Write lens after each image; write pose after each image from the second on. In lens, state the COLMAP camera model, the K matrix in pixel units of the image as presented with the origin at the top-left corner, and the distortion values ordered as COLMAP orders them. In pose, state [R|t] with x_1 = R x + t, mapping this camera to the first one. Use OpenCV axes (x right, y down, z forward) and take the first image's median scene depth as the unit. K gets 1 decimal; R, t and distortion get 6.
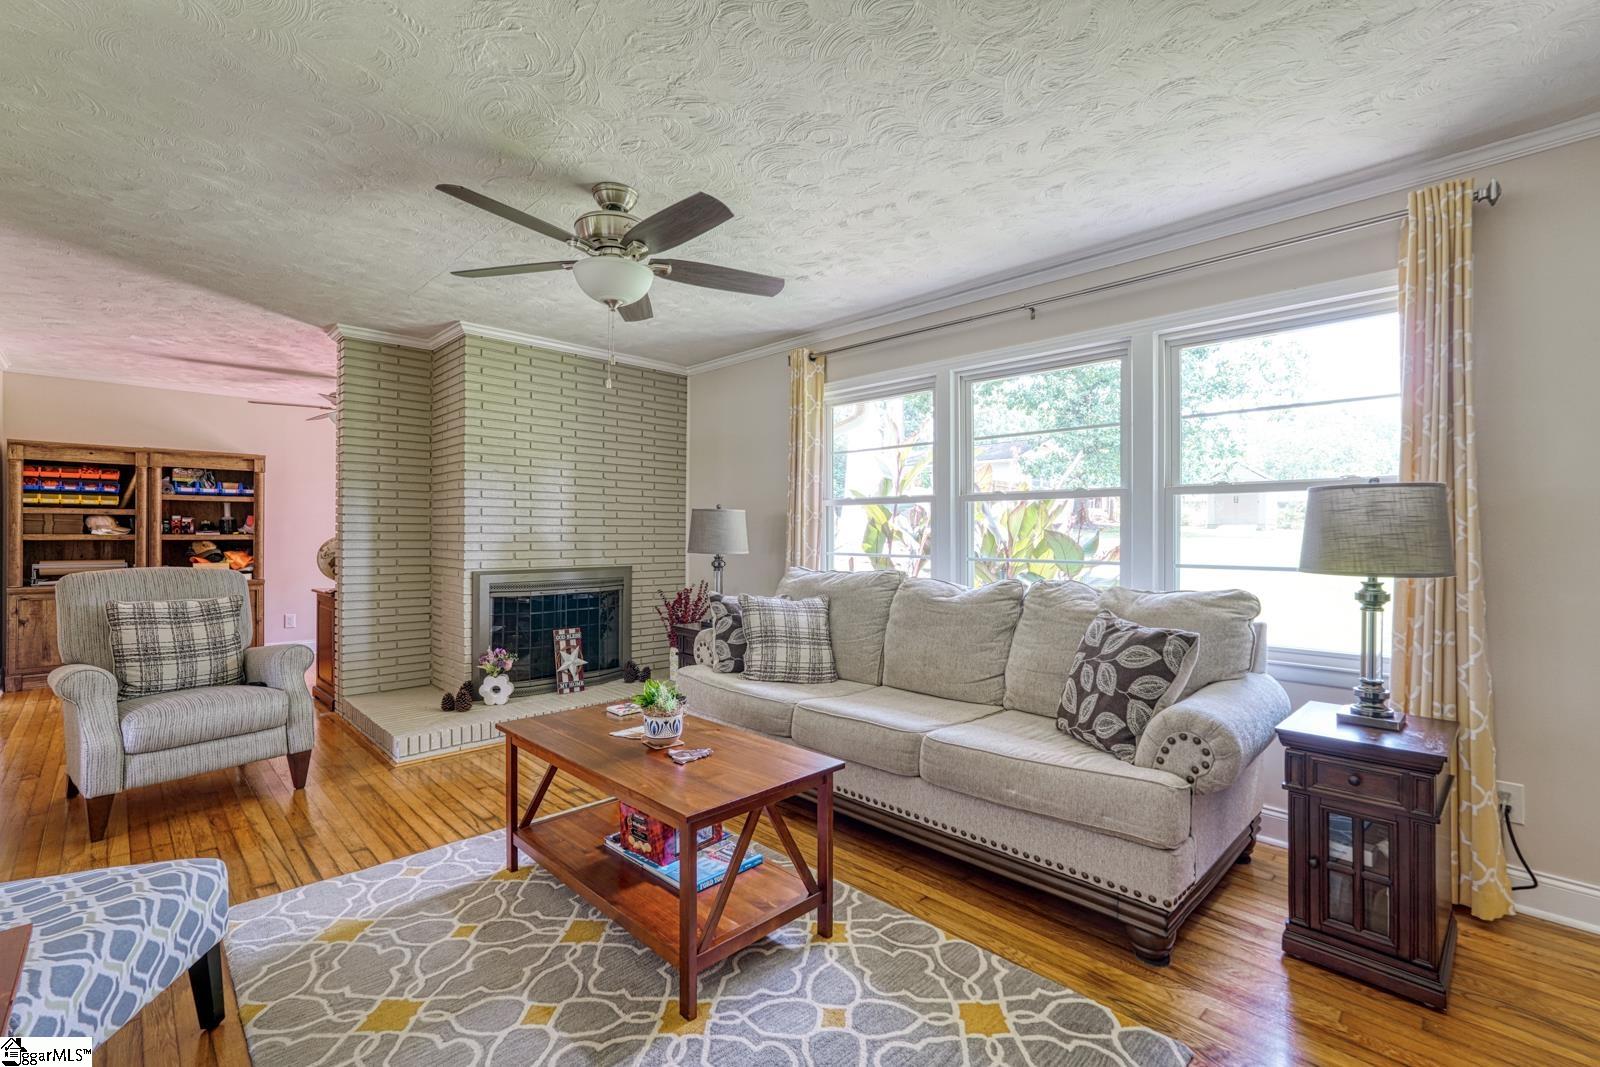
lens RADIAL K [[695.8, 0, 800.0], [0, 695.8, 533.5], [0, 0, 1]] dist [-0.011075, 0.000048]
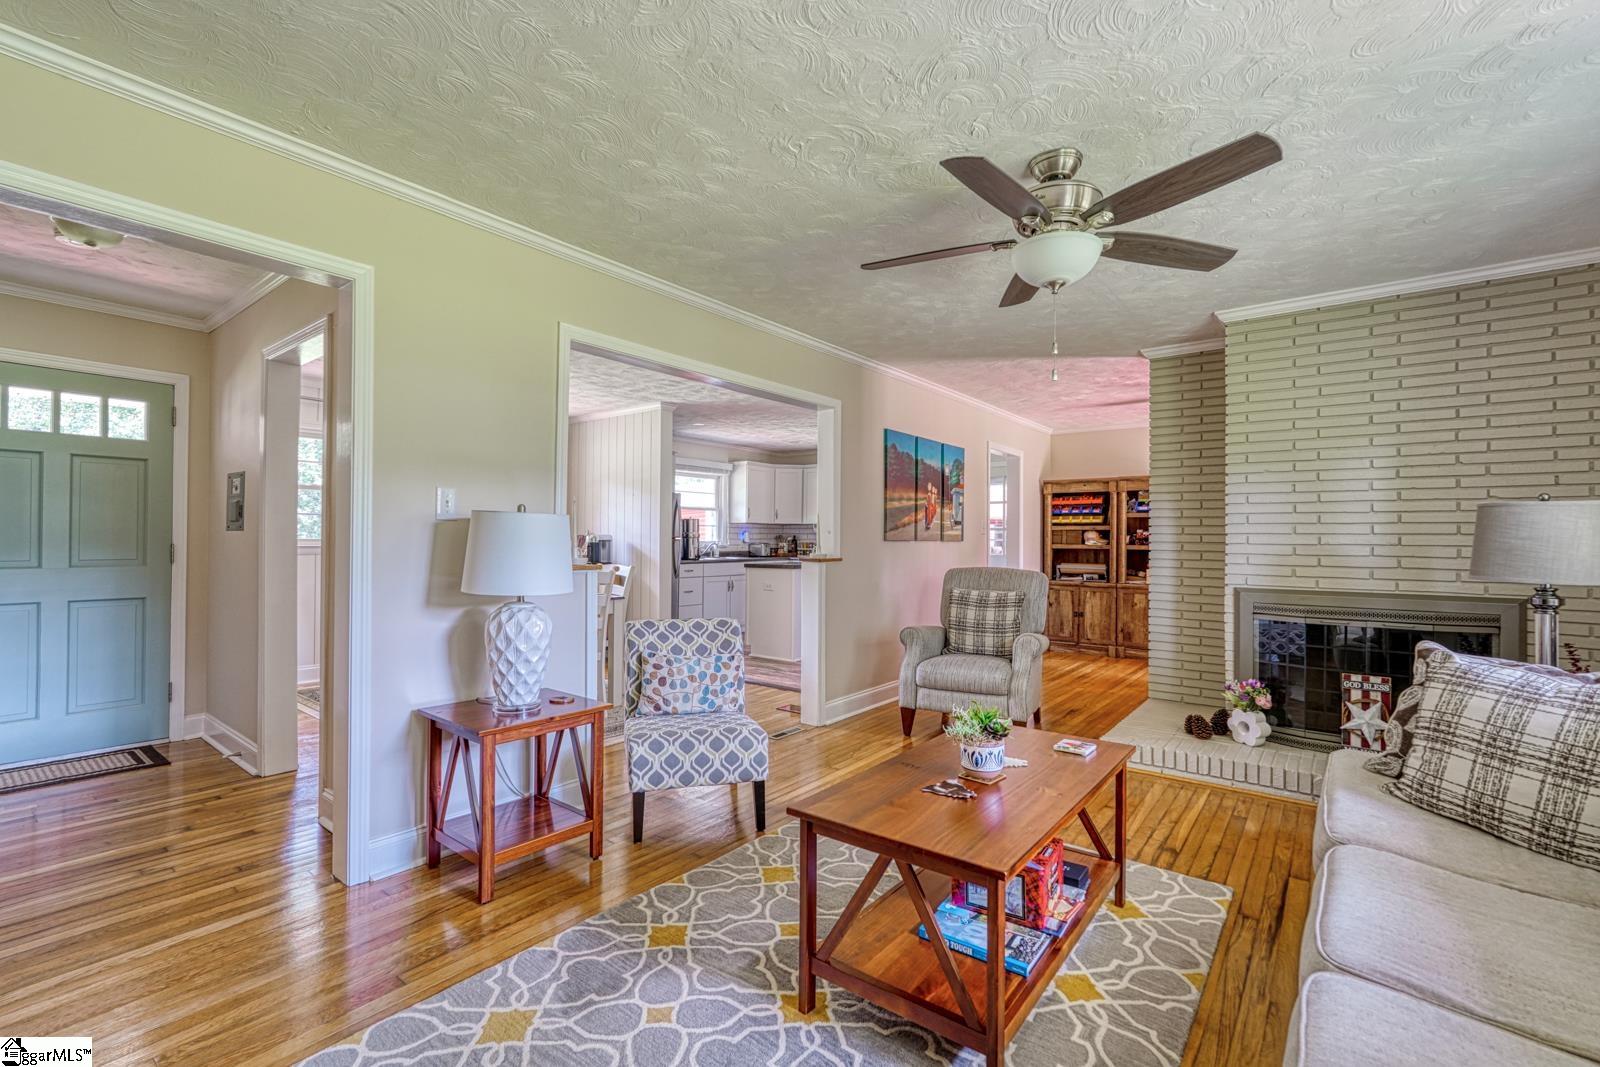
lens RADIAL K [[702.1, 0, 800.0], [0, 702.1, 533.5], [0, 0, 1]] dist [-0.003029, -0.000151]
pose [[0.129018, -0.012423, -0.991564, 0.330371], [-0.006609, 0.999889, -0.013387, 0.001614], [0.991620, 0.008280, 0.128921, 0.319101]]
